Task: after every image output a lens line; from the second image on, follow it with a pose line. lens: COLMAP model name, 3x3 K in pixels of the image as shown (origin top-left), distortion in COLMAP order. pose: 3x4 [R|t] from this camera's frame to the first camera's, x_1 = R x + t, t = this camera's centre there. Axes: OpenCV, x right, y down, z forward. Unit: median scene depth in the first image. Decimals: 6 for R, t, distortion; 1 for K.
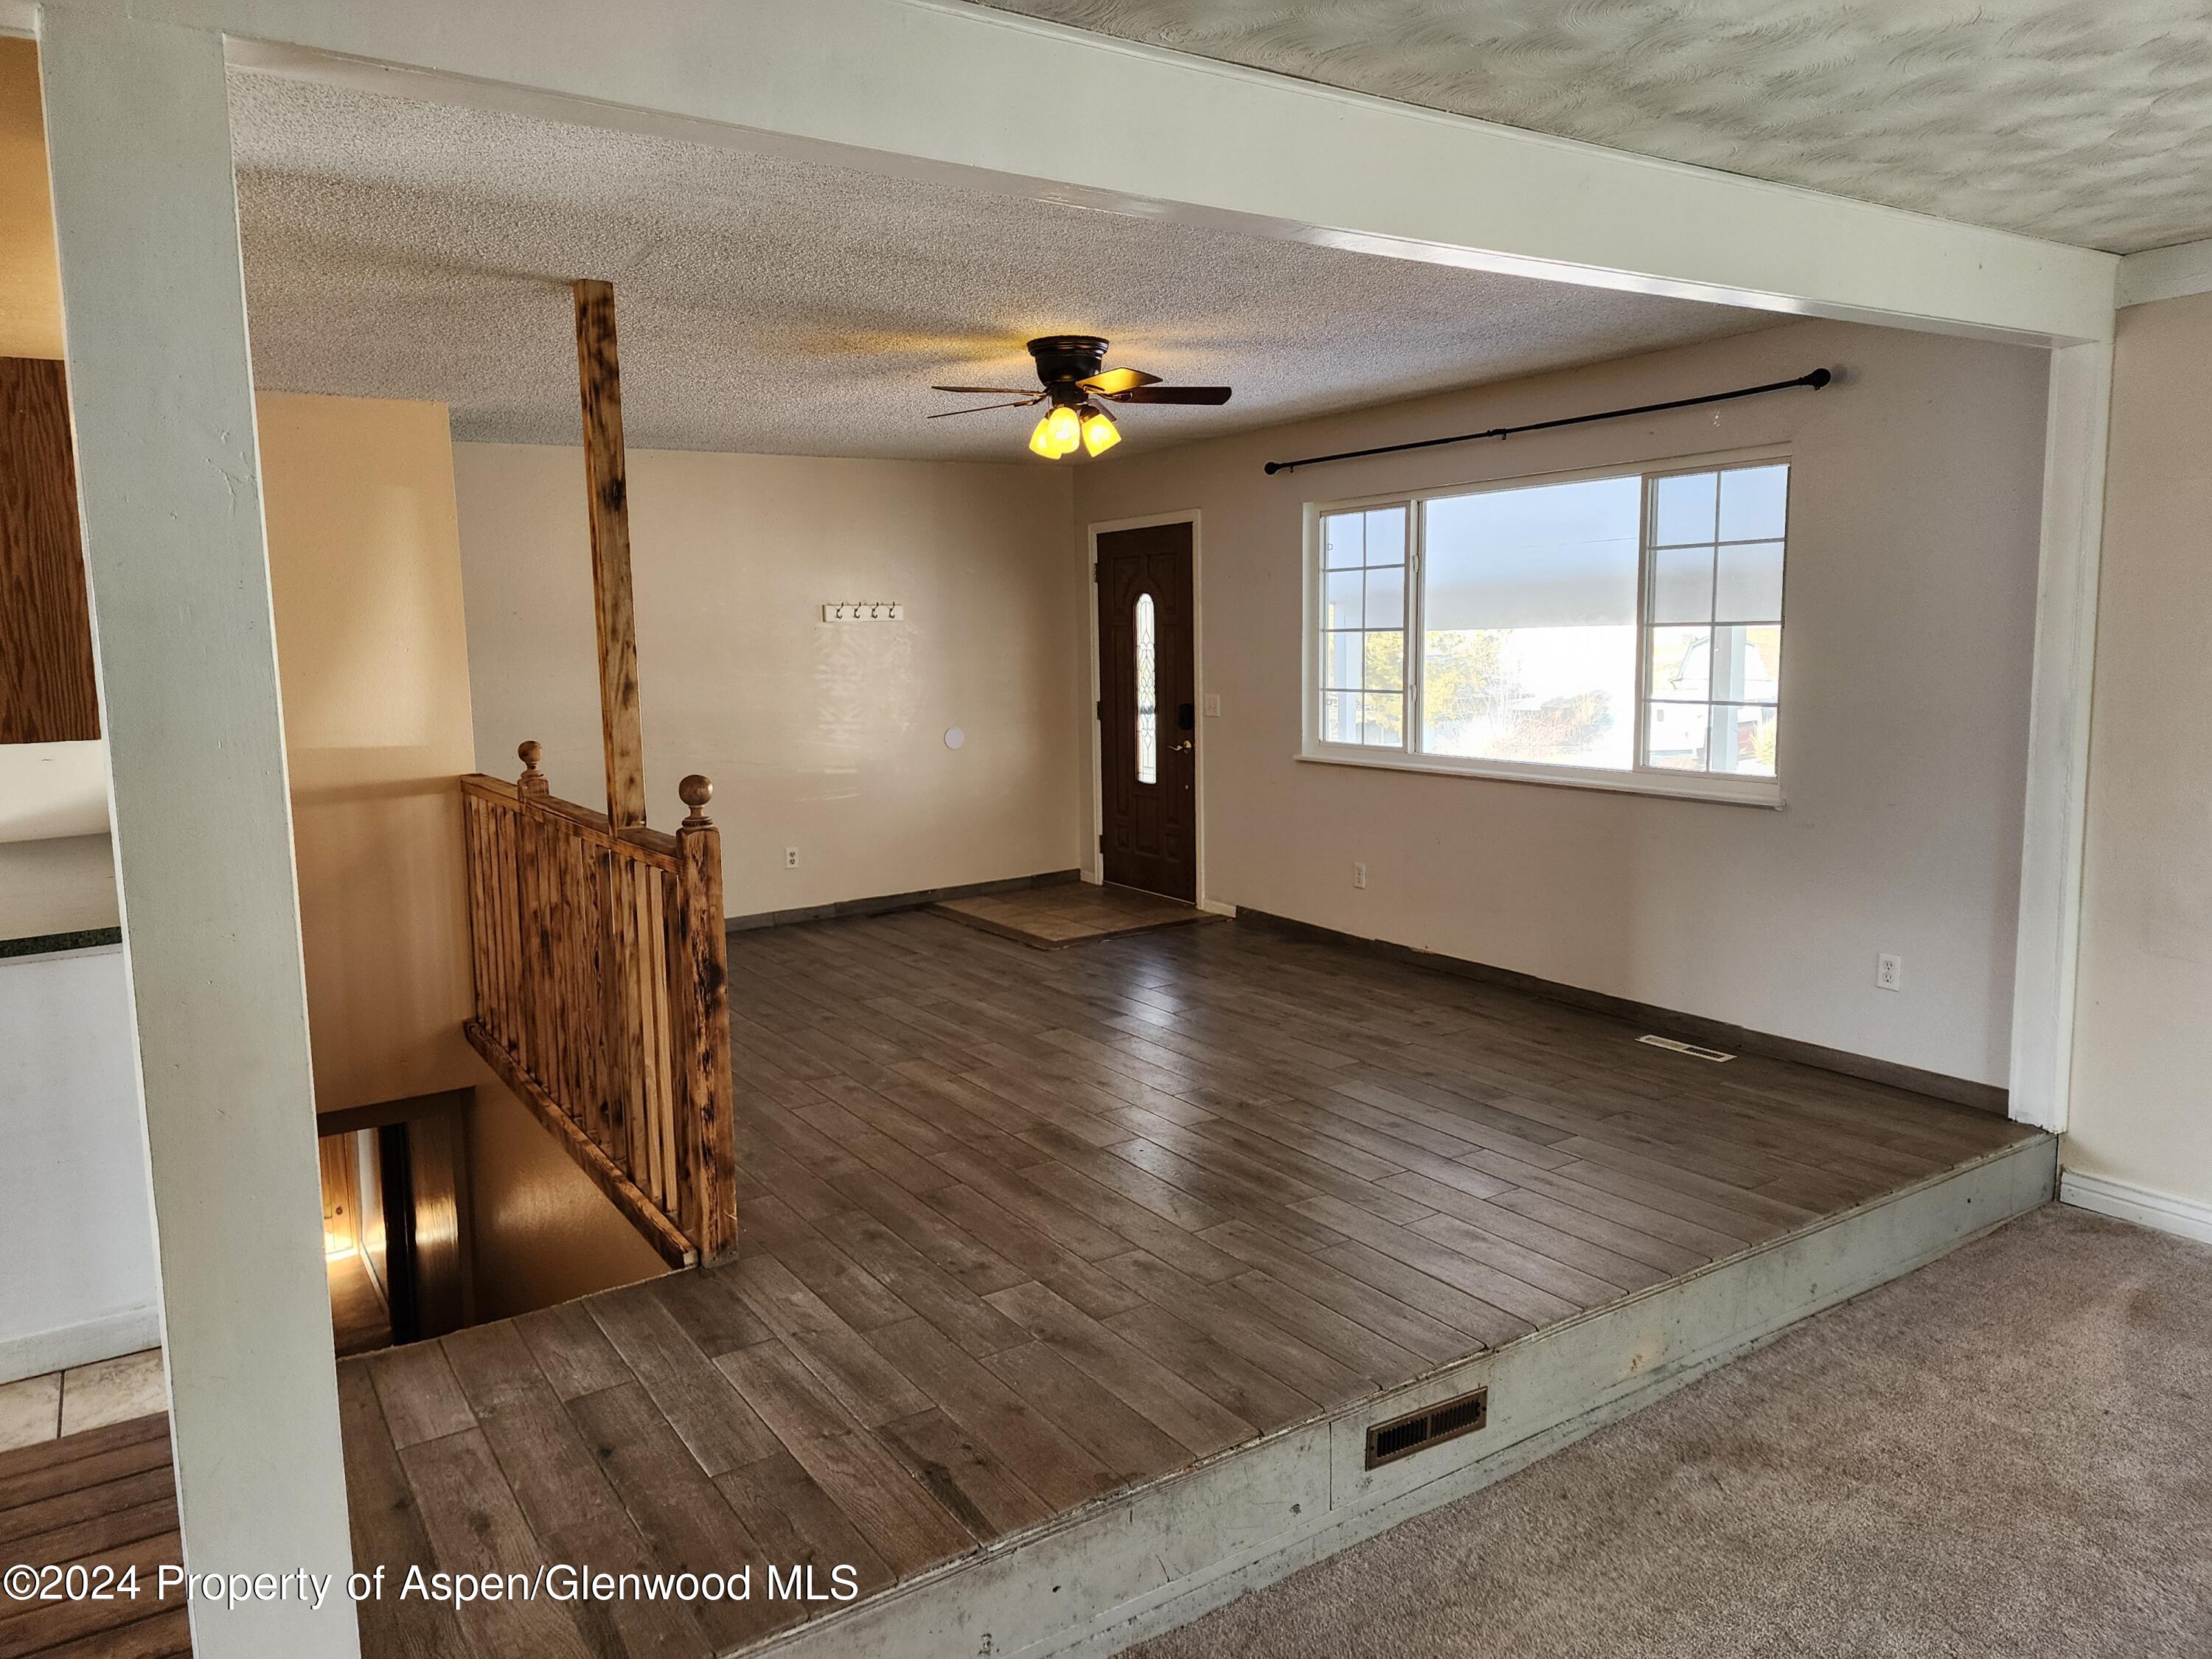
lens RADIAL K [[1481.6, 0, 1084.3], [0, 1481.6, 796.4], [0, 0, 1]] dist [0.069387, -0.063294]
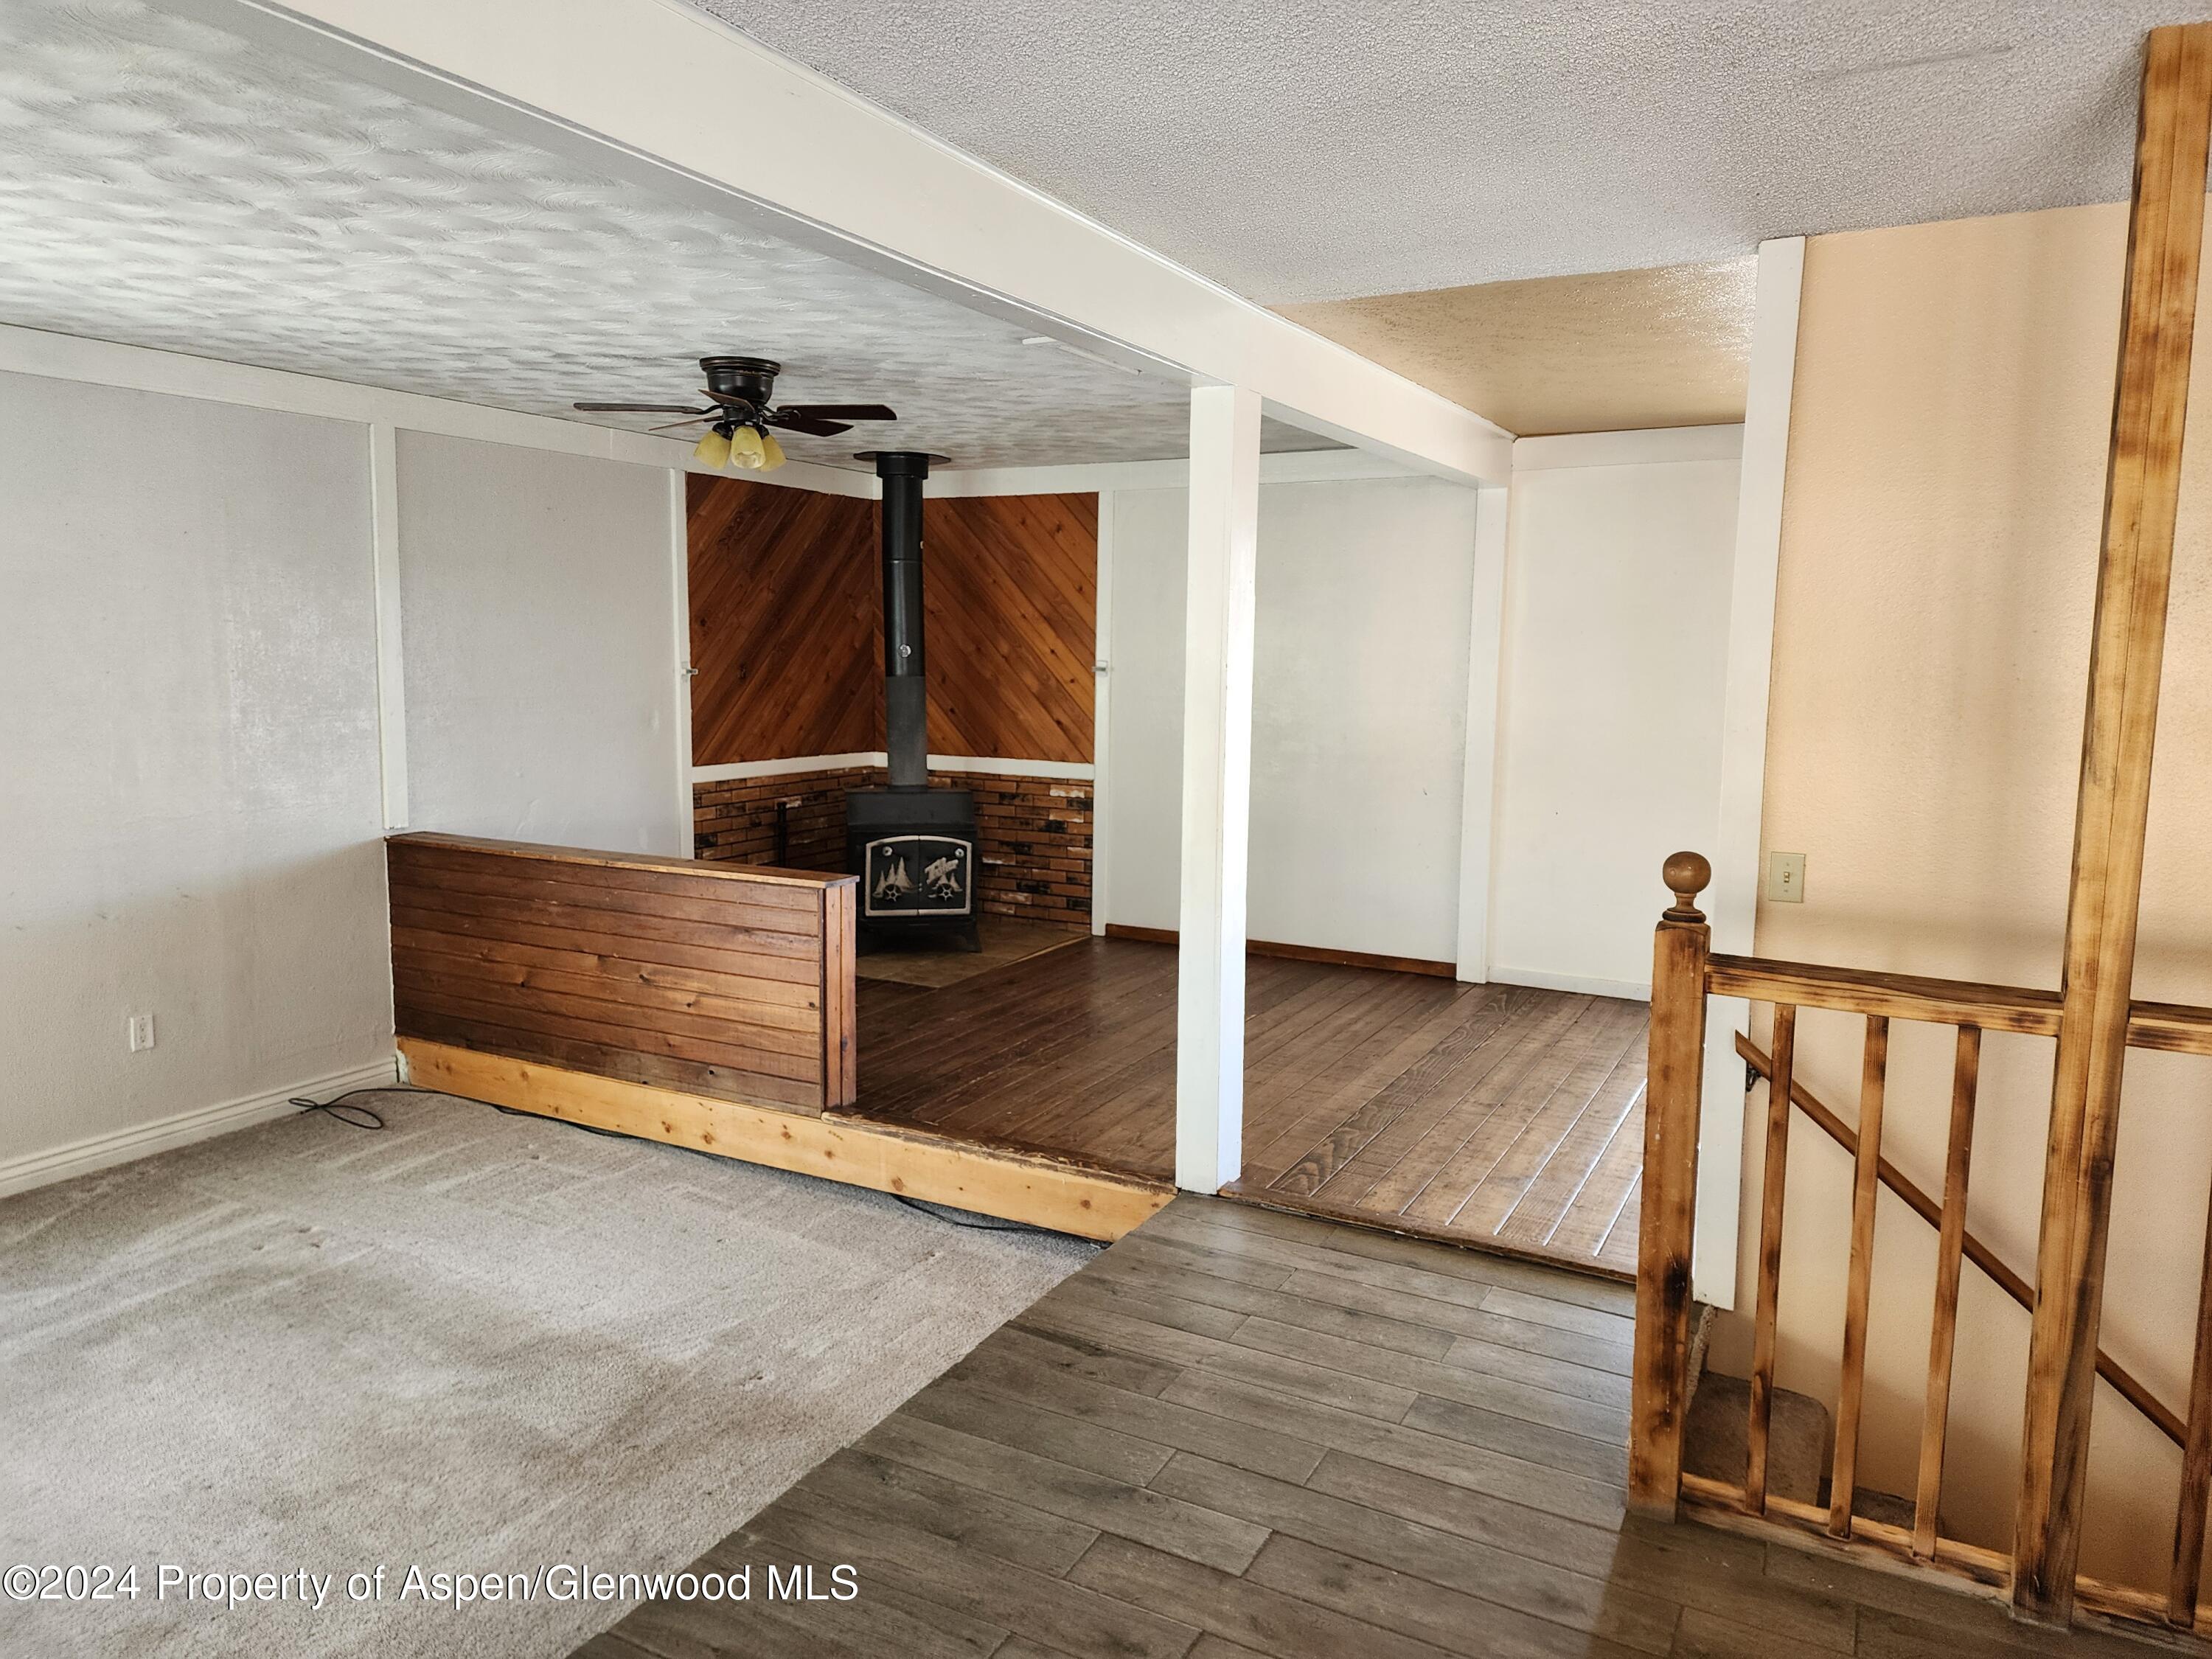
lens RADIAL K [[1481.6, 0, 1110.5], [0, 1481.6, 837.2], [0, 0, 1]] dist [0.069387, -0.063294]
pose [[-0.872997, 0.073945, -0.482087, 0.248128], [-0.048432, 0.970411, 0.236551, -0.133675], [0.485315, 0.229857, -0.843585, 1.089798]]
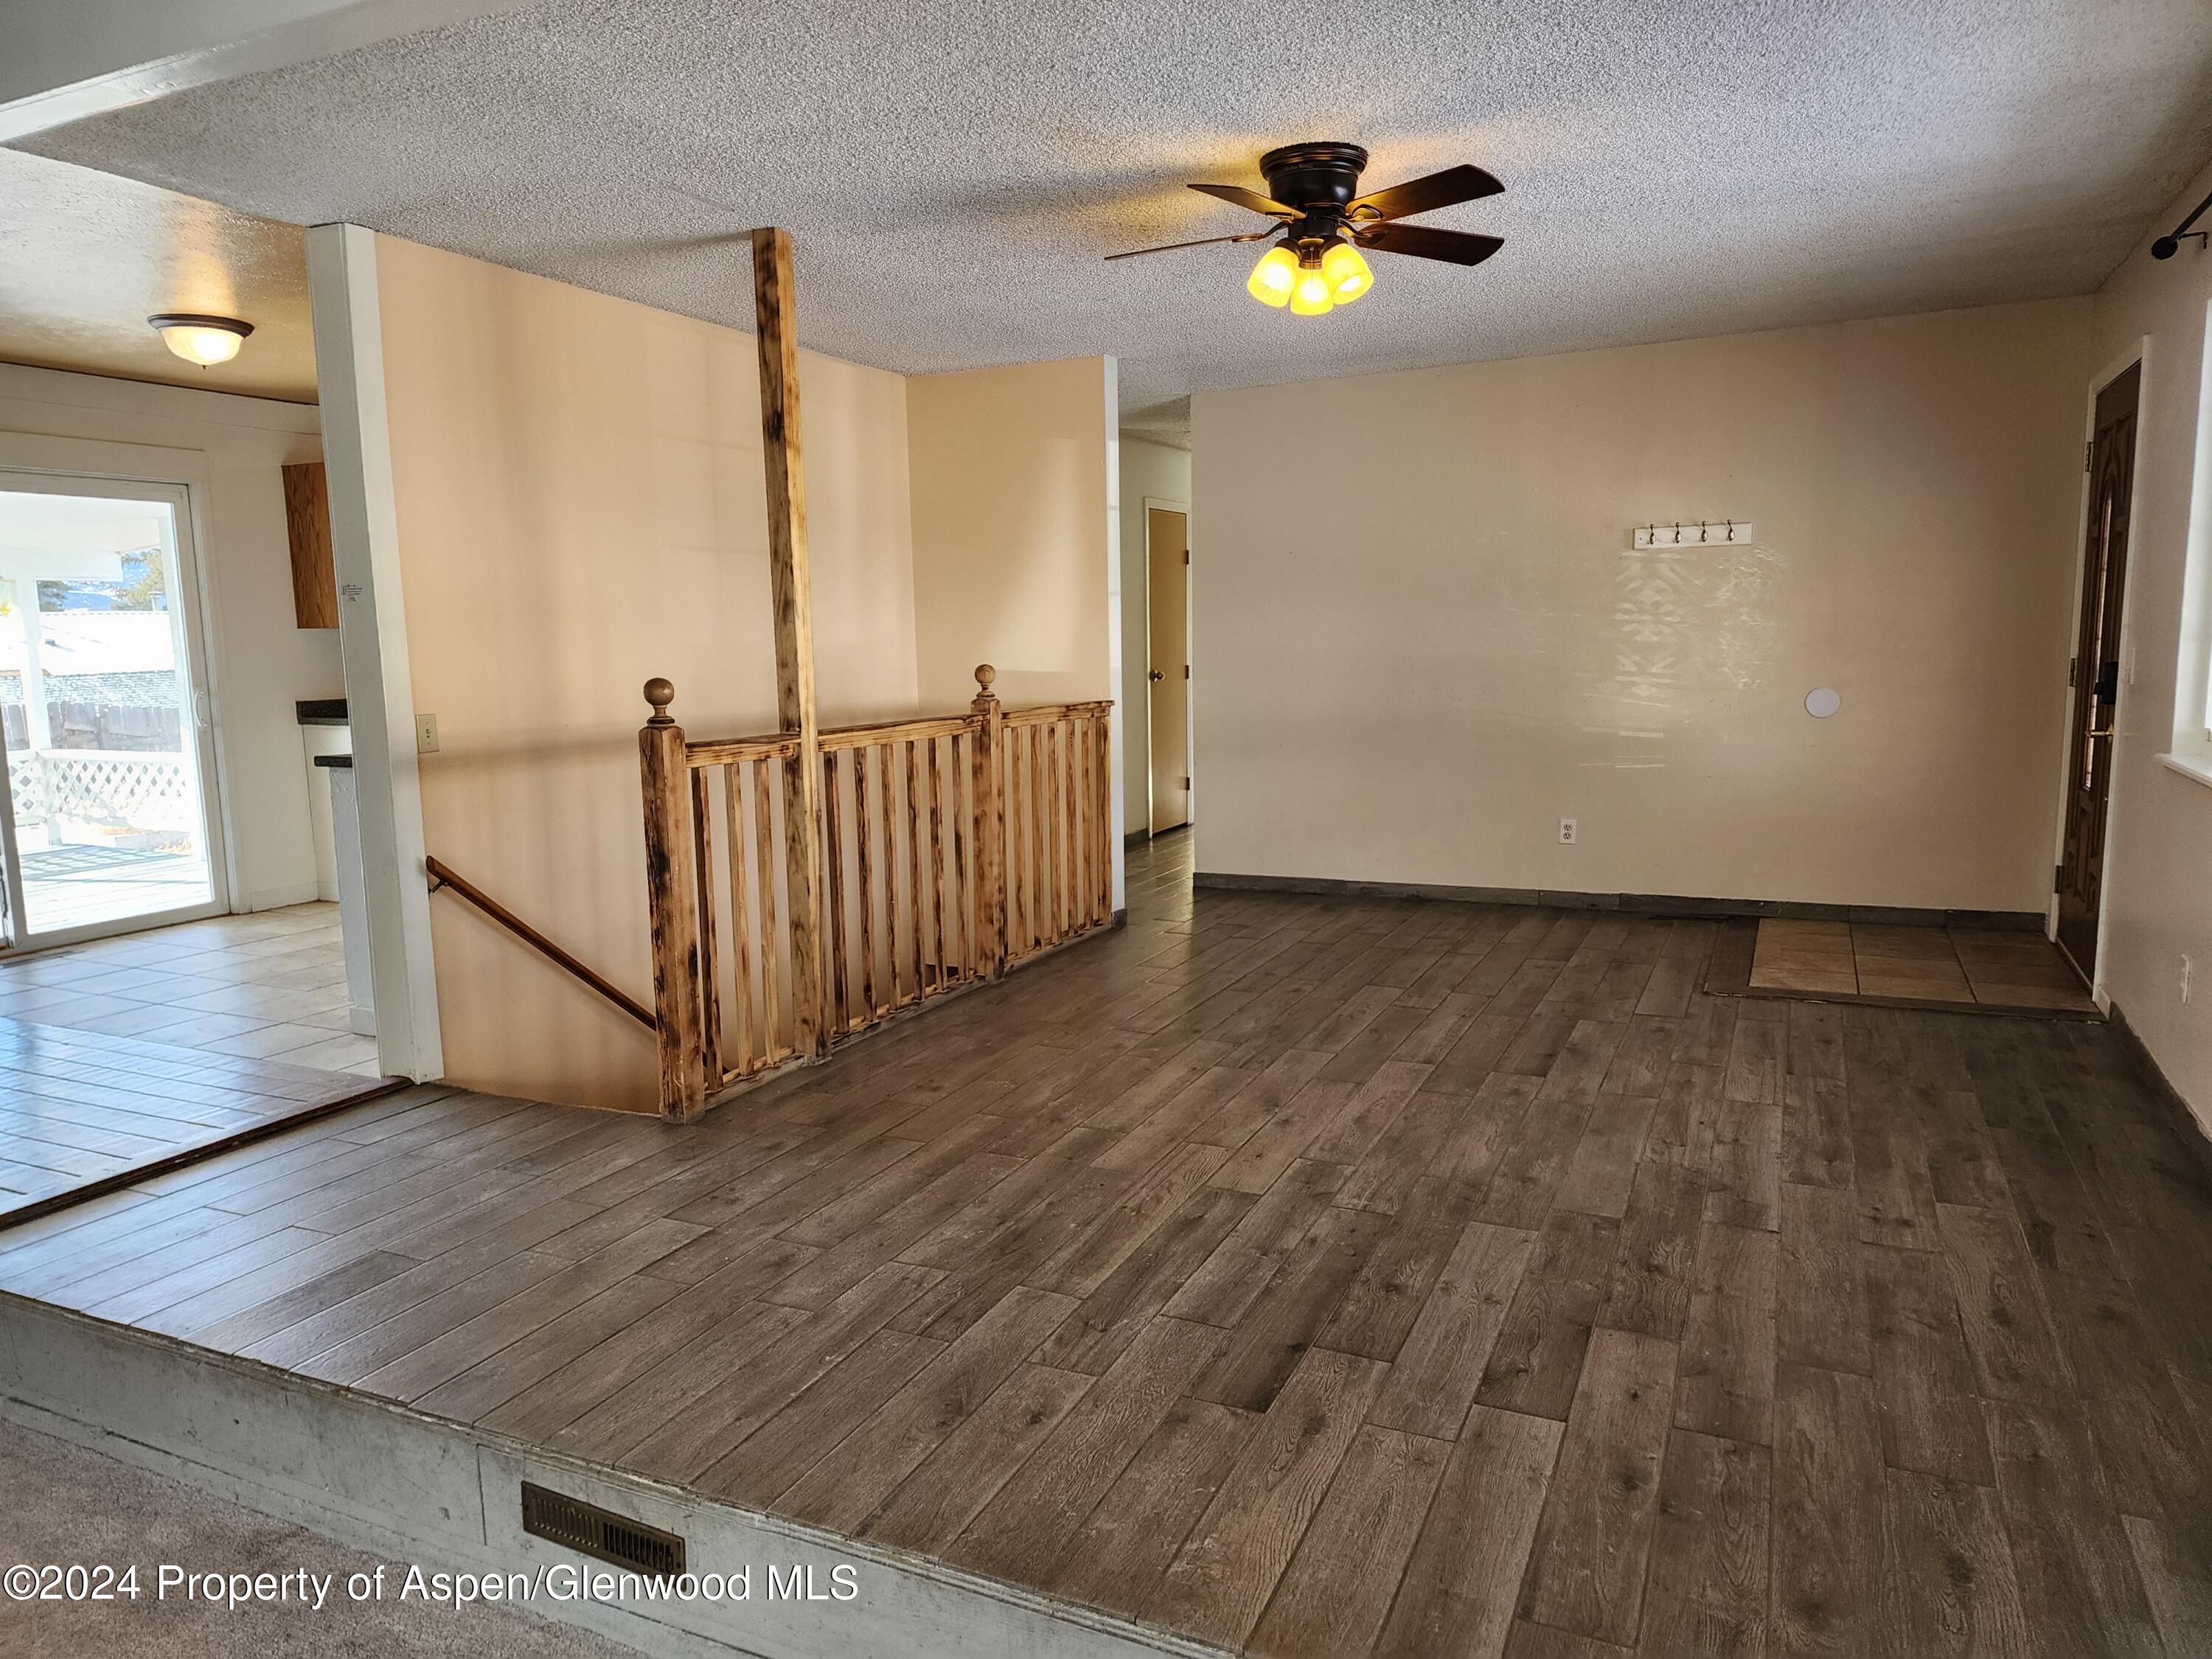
lens RADIAL K [[1481.6, 0, 1060.6], [0, 1481.6, 833.1], [0, 0, 1]] dist [0.069387, -0.063294]
pose [[0.519238, 0.128860, -0.844859, 0.619543], [-0.087598, 0.991386, 0.097373, -0.025321], [0.850129, 0.023448, 0.526053, 0.498871]]
